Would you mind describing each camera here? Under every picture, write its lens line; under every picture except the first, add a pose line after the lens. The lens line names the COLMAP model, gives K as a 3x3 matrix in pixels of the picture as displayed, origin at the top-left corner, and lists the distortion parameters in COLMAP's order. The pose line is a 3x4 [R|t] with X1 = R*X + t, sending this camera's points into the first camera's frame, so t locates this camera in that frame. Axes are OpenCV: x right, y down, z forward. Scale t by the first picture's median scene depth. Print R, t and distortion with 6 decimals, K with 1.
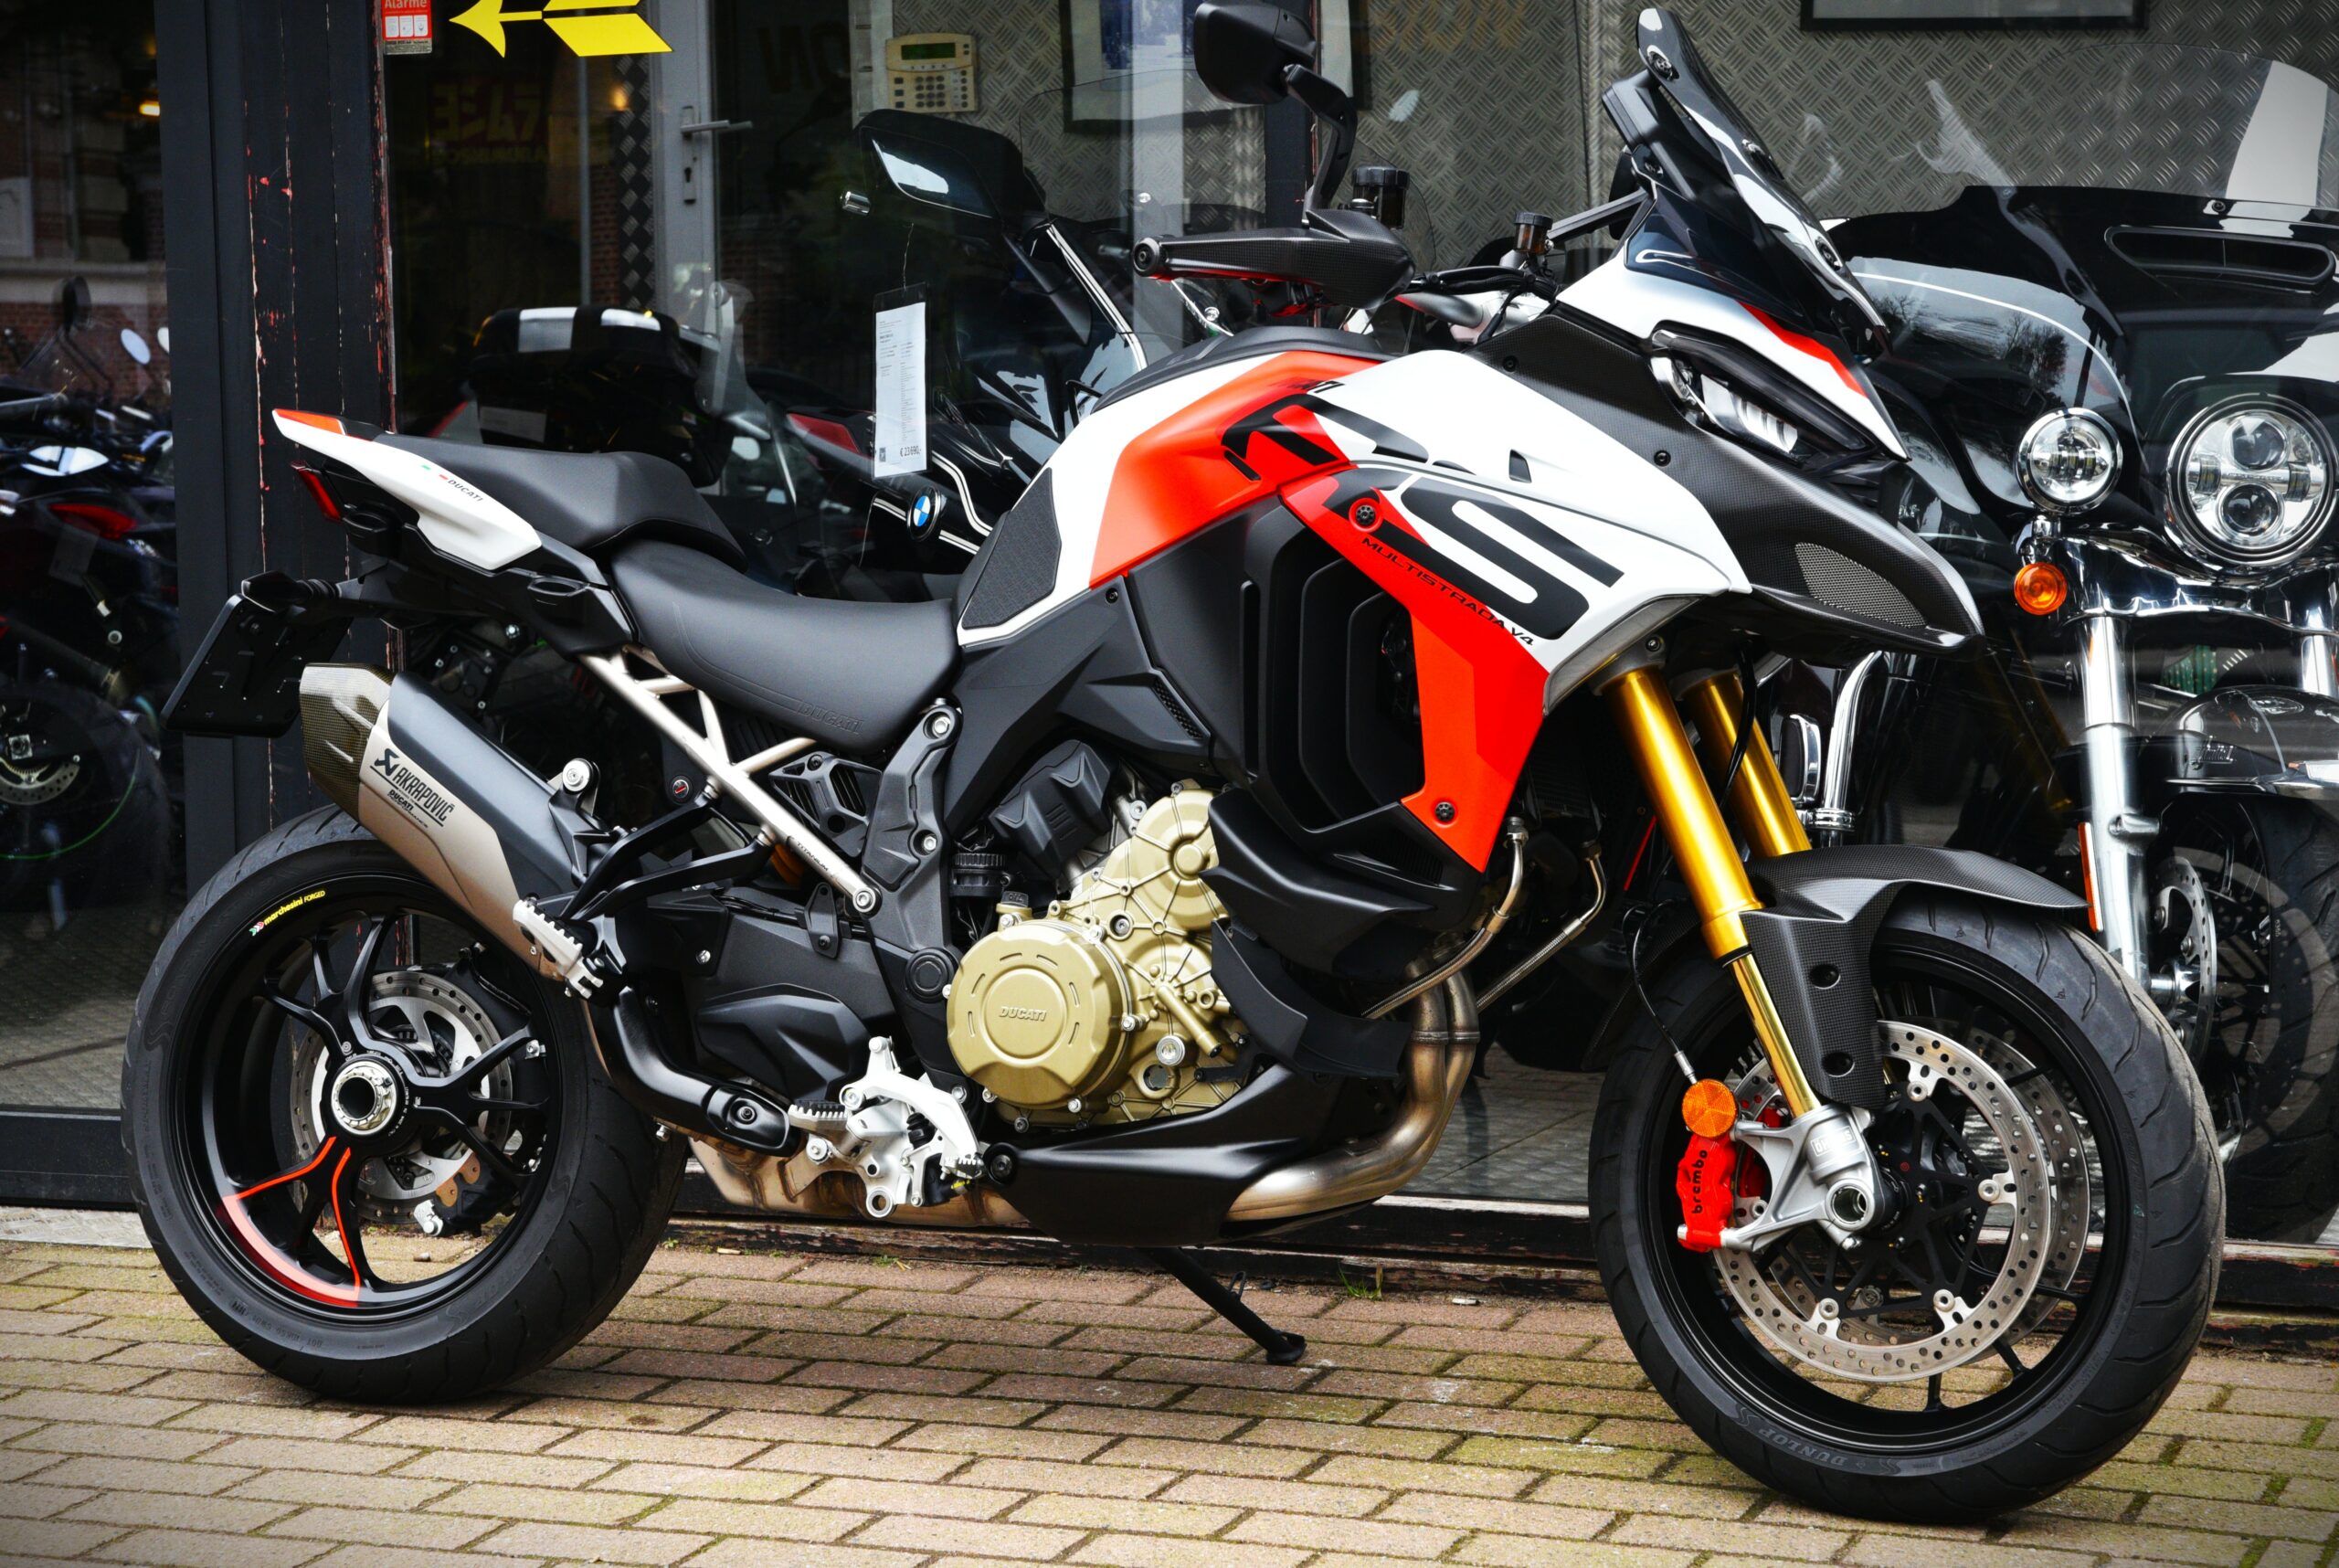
lens RADIAL K [[4608.6, 0, 1170.2], [0, 4608.6, 793.3], [0, 0, 1]] dist [0.266070, 0.000000]
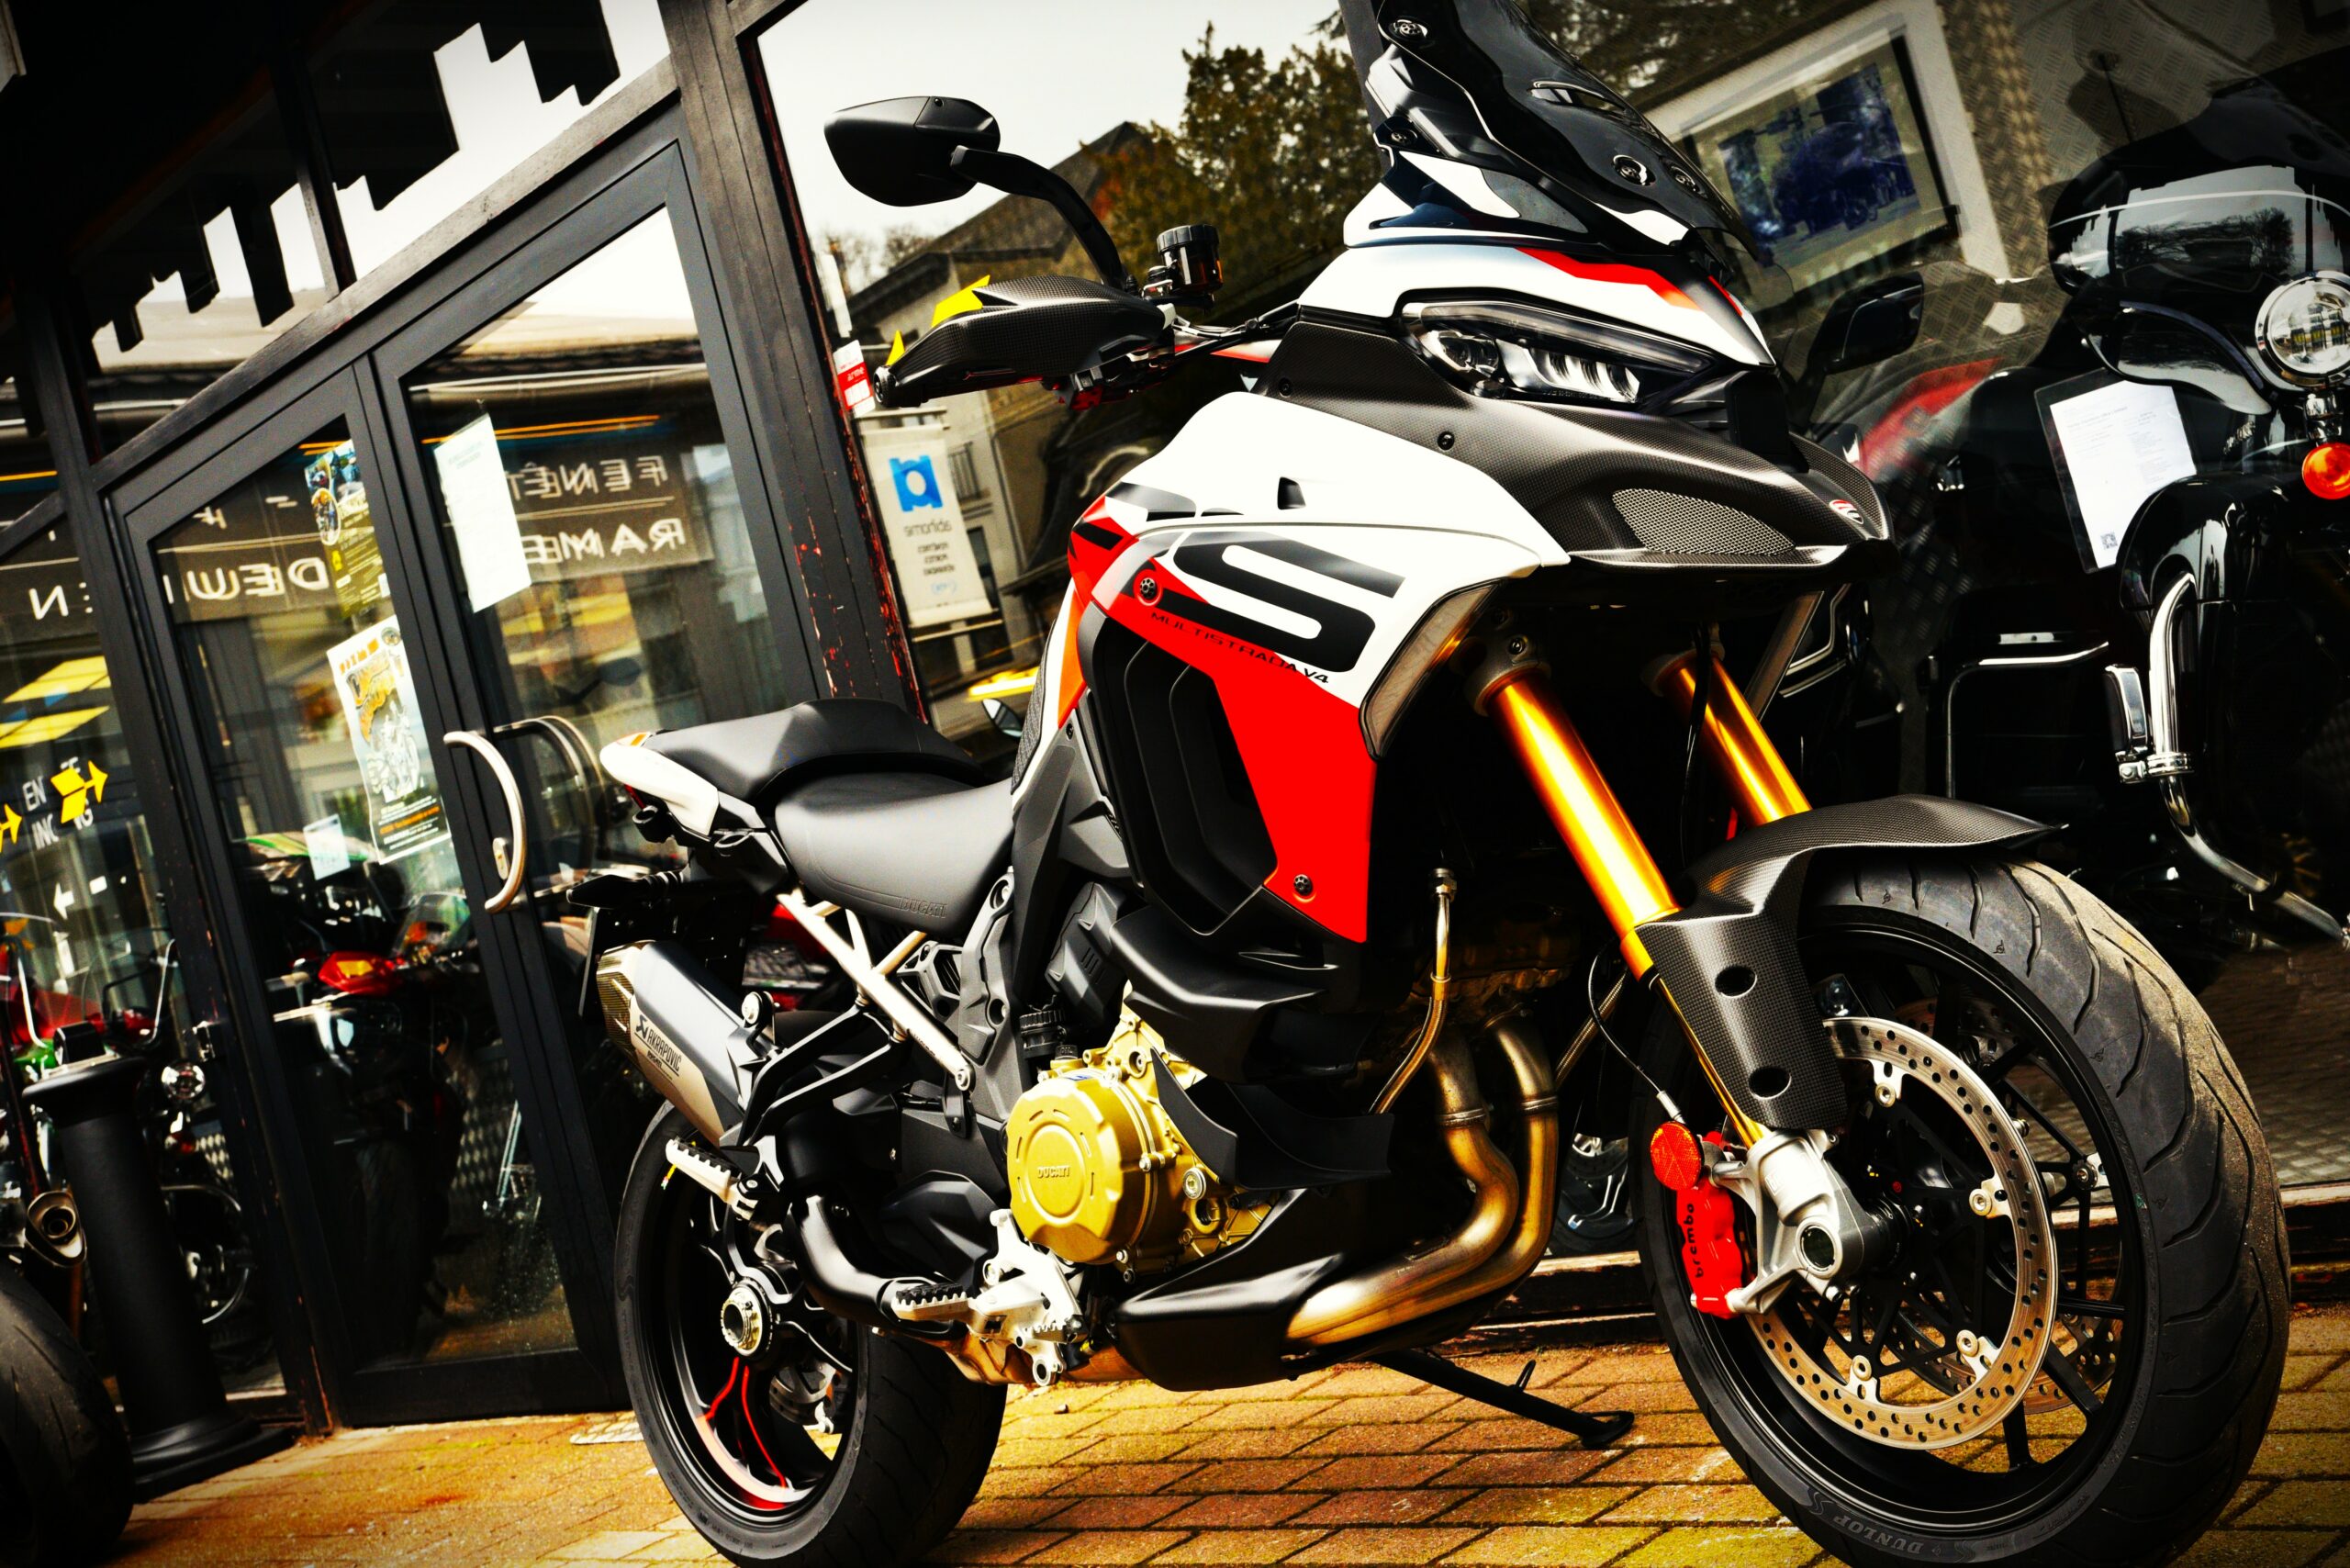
lens RADIAL K [[2961.1, 0, 1174.7], [0, 2961.1, 791.3], [0, 0, 1]] dist [0.065410, 0.000000]
pose [[0.876017, -0.225541, -0.426293, 0.287027], [0.203235, 0.974233, -0.097802, 0.037521], [0.437367, -0.000961, 0.899283, 0.468024]]
